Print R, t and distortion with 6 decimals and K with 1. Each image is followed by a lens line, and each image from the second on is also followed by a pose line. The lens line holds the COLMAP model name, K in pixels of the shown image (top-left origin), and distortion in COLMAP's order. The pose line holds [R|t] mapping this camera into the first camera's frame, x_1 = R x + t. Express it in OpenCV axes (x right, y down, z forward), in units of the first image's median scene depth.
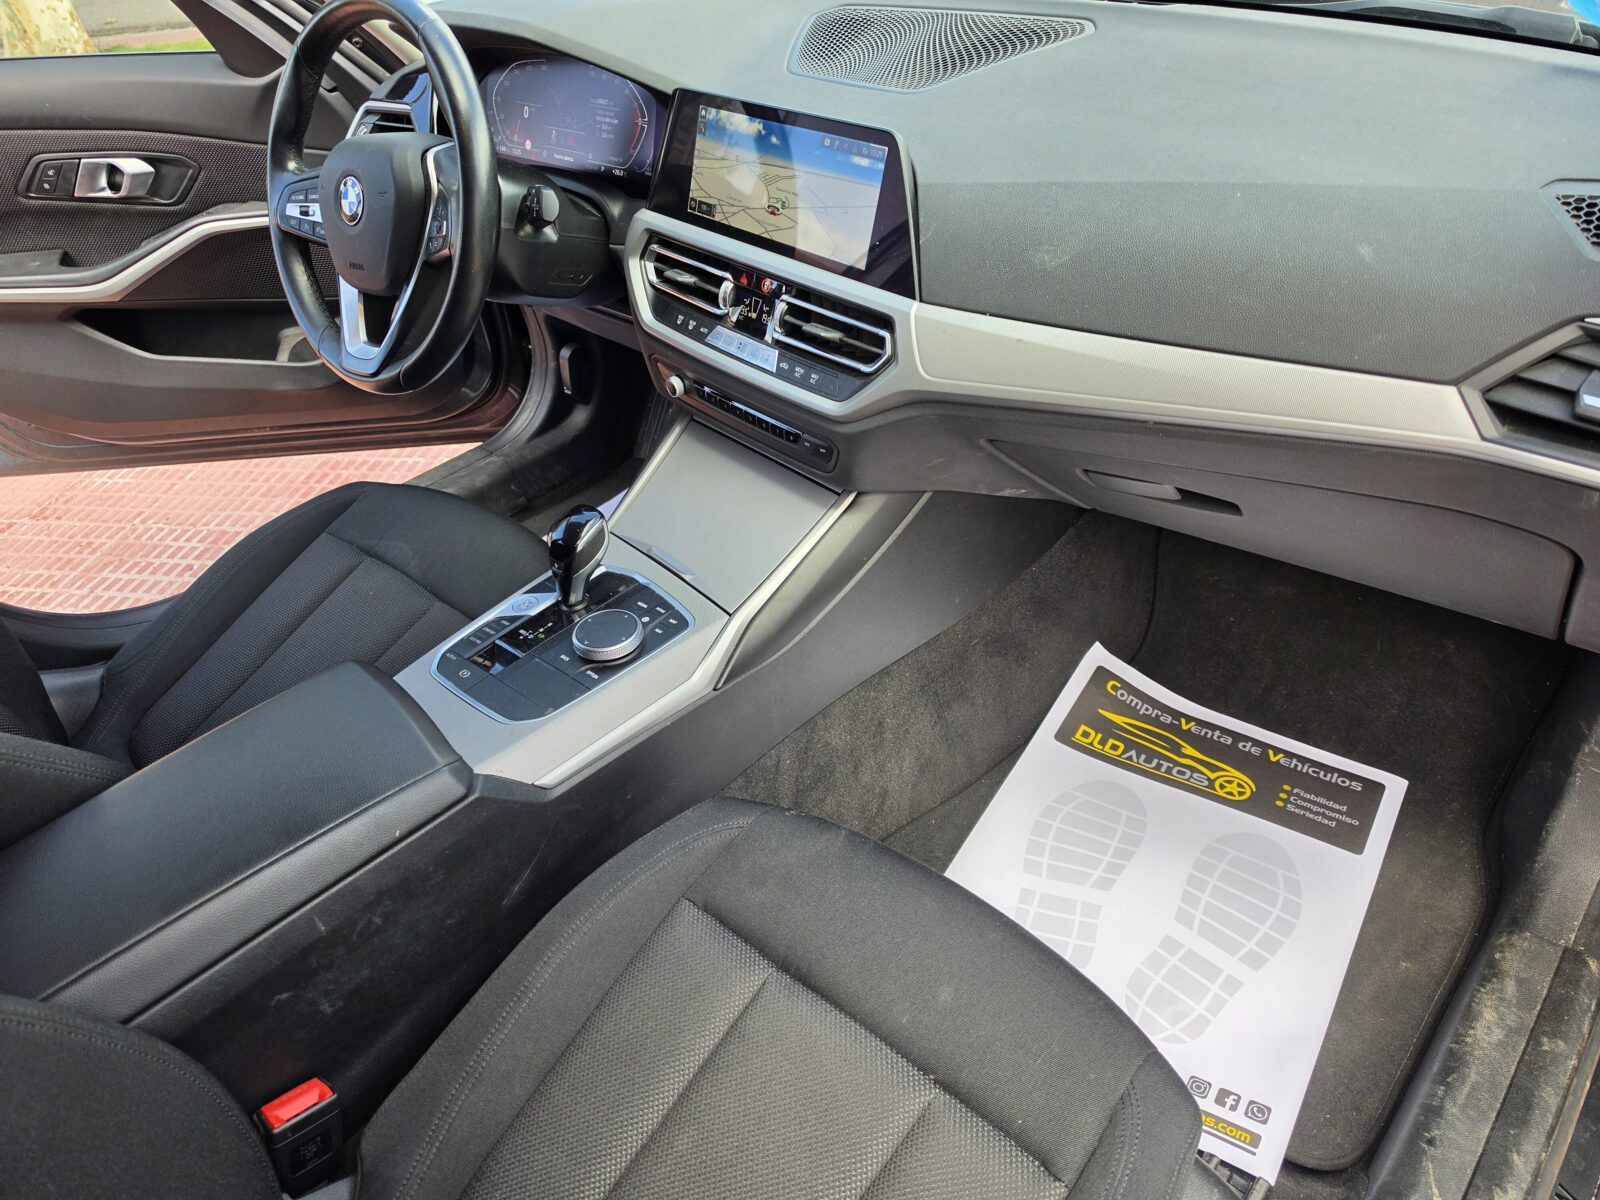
lens RADIAL K [[1116.7, 0, 793.6], [0, 1116.7, 600.4], [0, 0, 1]] dist [0.071220, -0.095678]
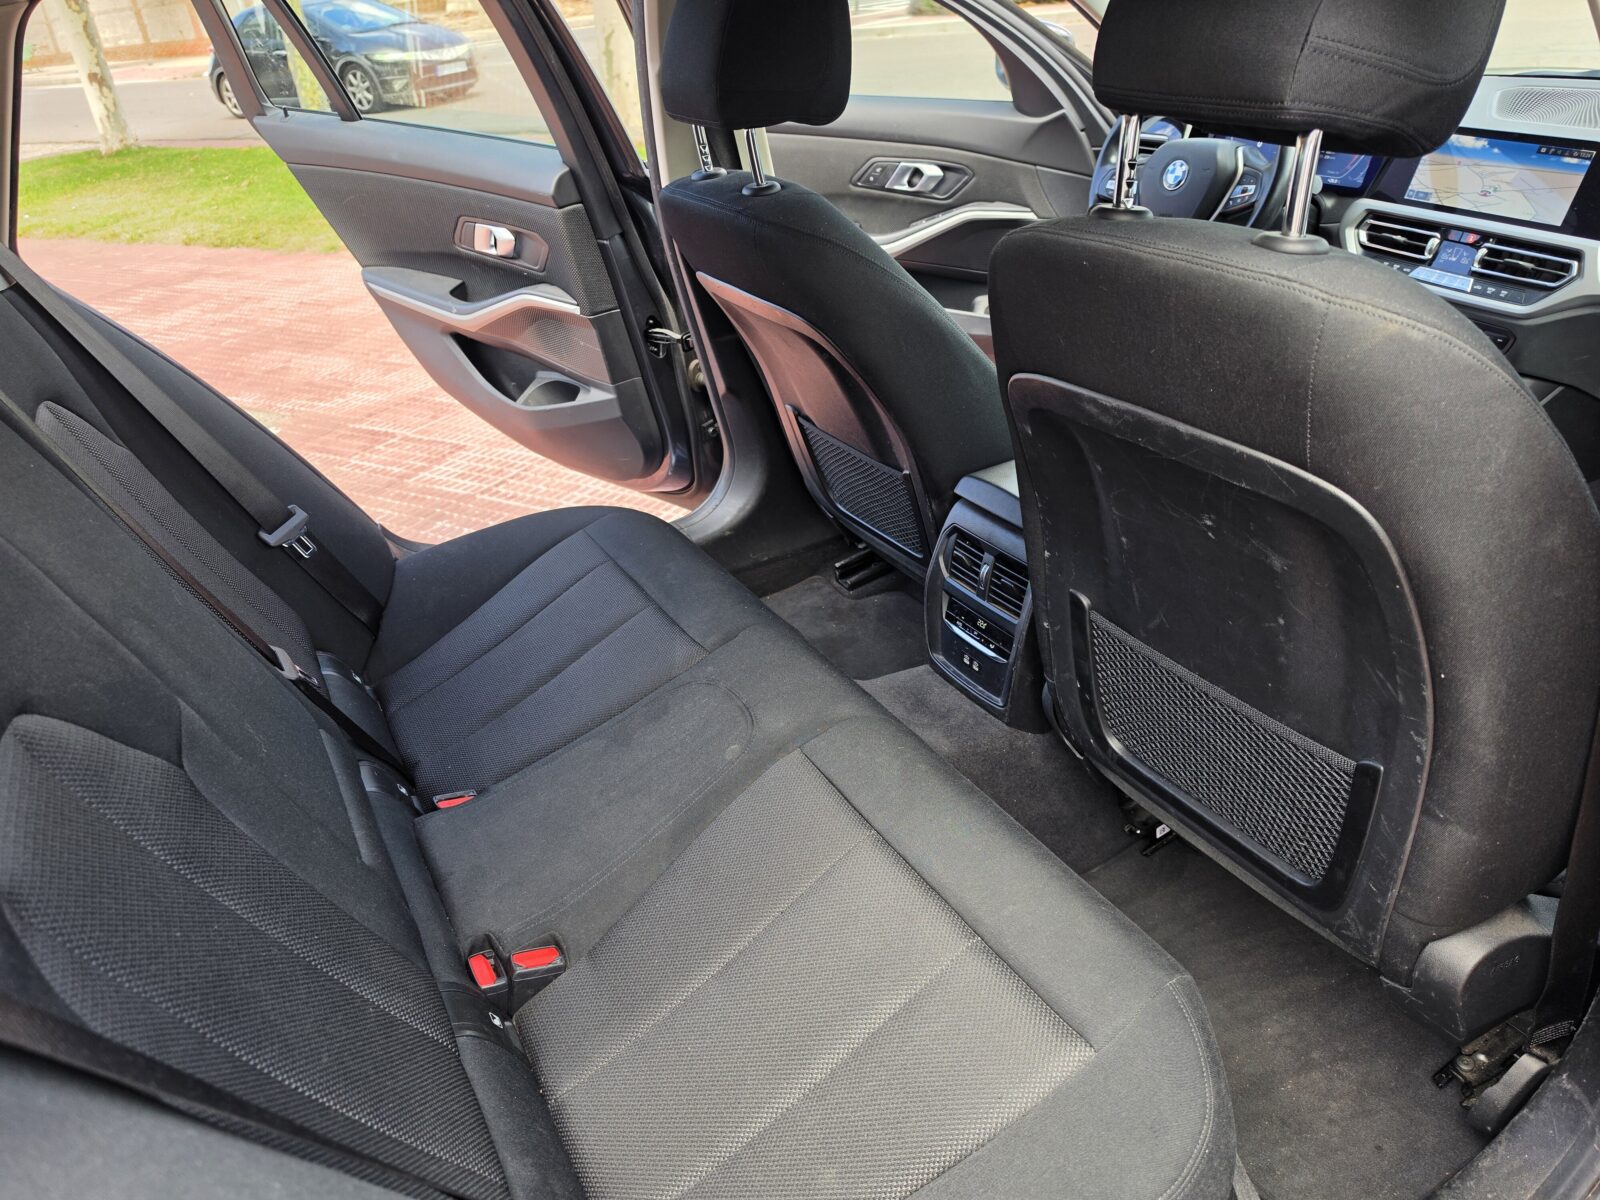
lens RADIAL K [[1112.6, 0, 800.0], [0, 1112.6, 600.0], [0, 0, 1]] dist [-0.006420, 0.002791]
pose [[0.950979, 0.177911, -0.252958, -0.414571], [-0.202341, 0.976525, -0.073877, 0.494079], [0.233876, 0.121439, 0.964653, -0.626661]]
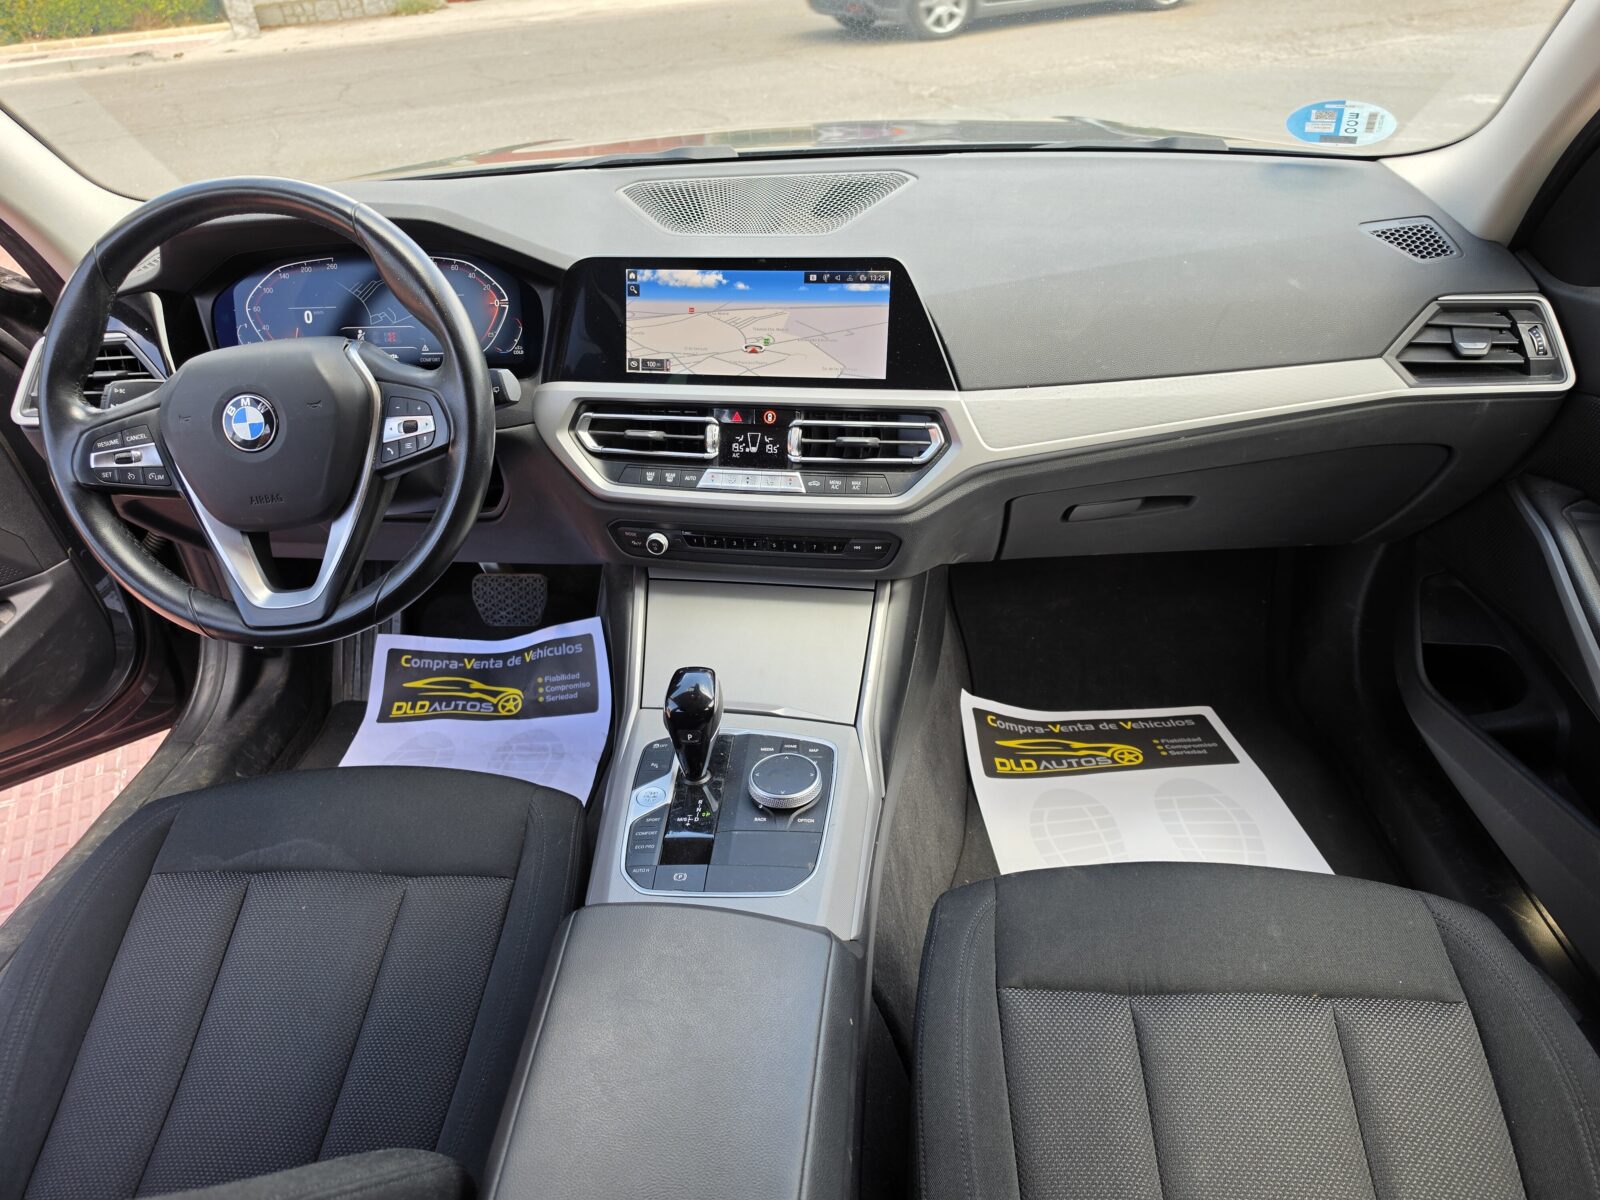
lens RADIAL K [[1116.7, 0, 793.6], [0, 1116.7, 600.4], [0, 0, 1]] dist [0.071220, -0.095678]
pose [[0.790301, -0.258508, 0.555516, -0.596630], [0.349667, 0.934790, -0.062450, -0.046368], [-0.503147, 0.243600, 0.829158, 0.161442]]
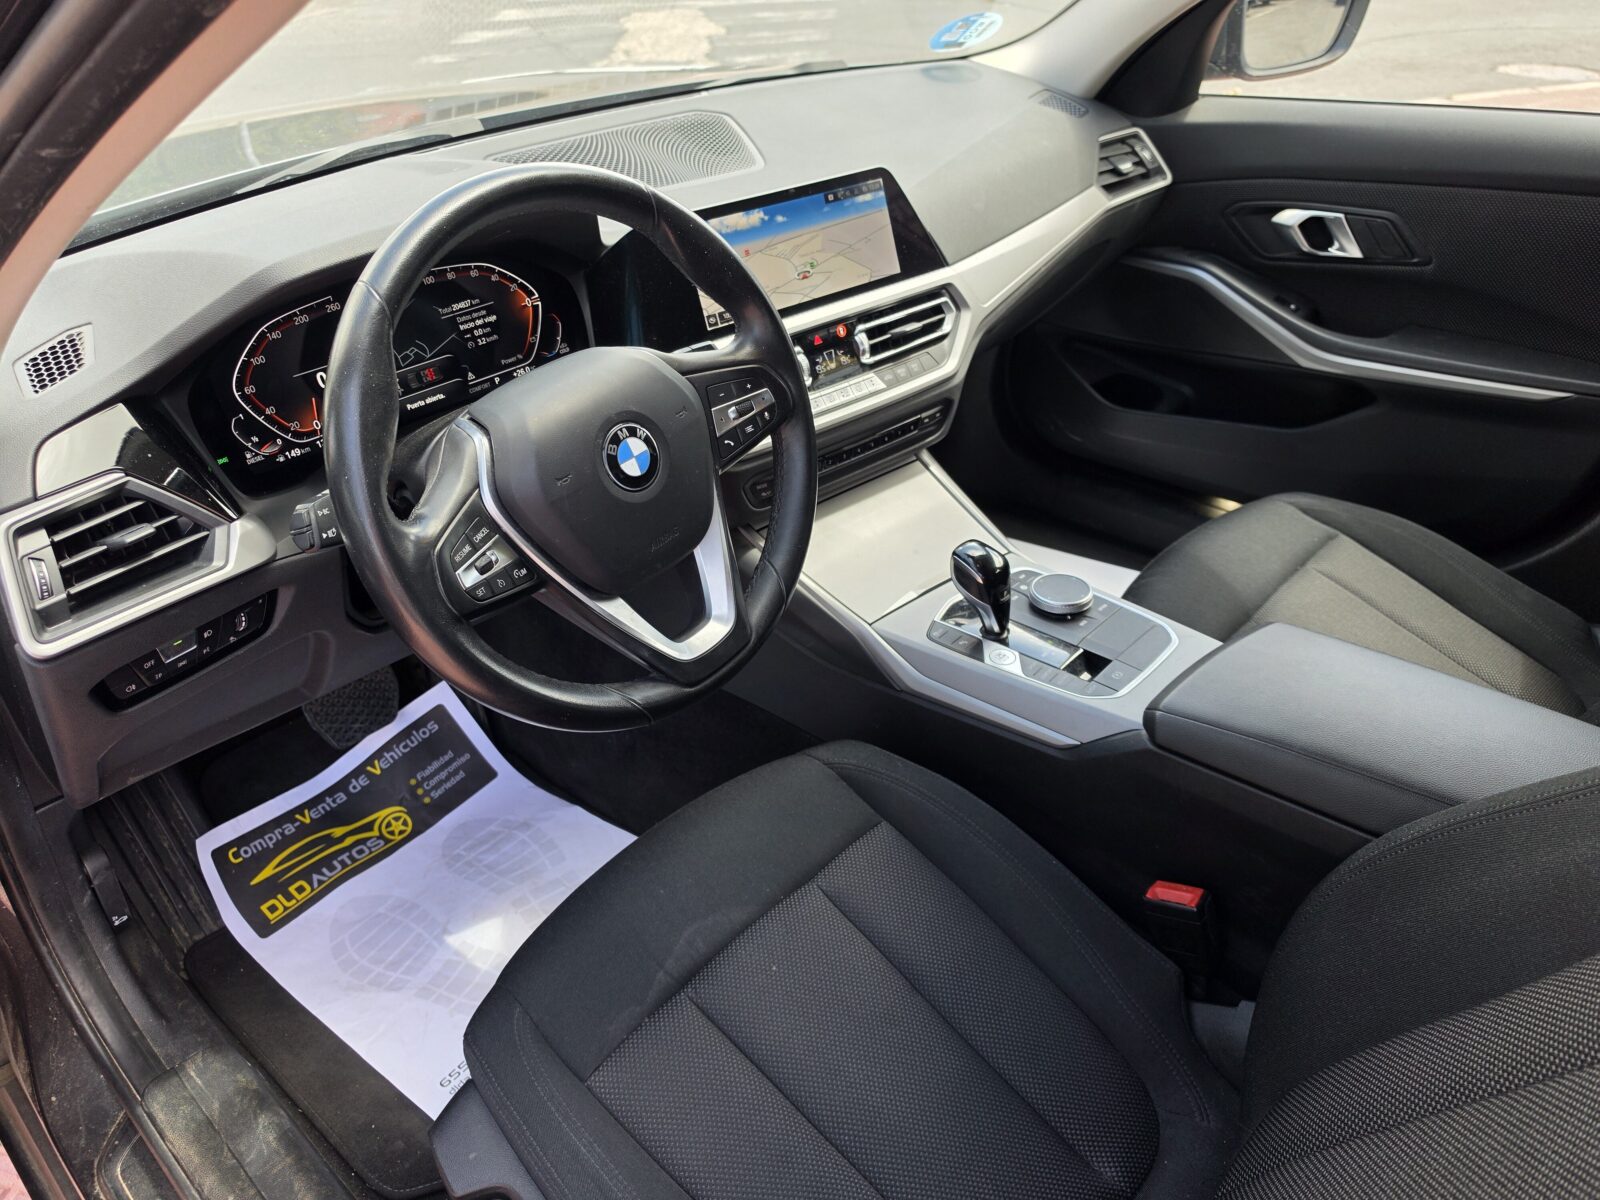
lens RADIAL K [[1116.7, 0, 793.6], [0, 1116.7, 600.4], [0, 0, 1]] dist [0.071220, -0.095678]
pose [[0.014590, -0.468761, 0.883204, -1.089433], [0.628298, 0.691432, 0.356599, -0.498815], [-0.777836, 0.549713, 0.304610, 0.801003]]
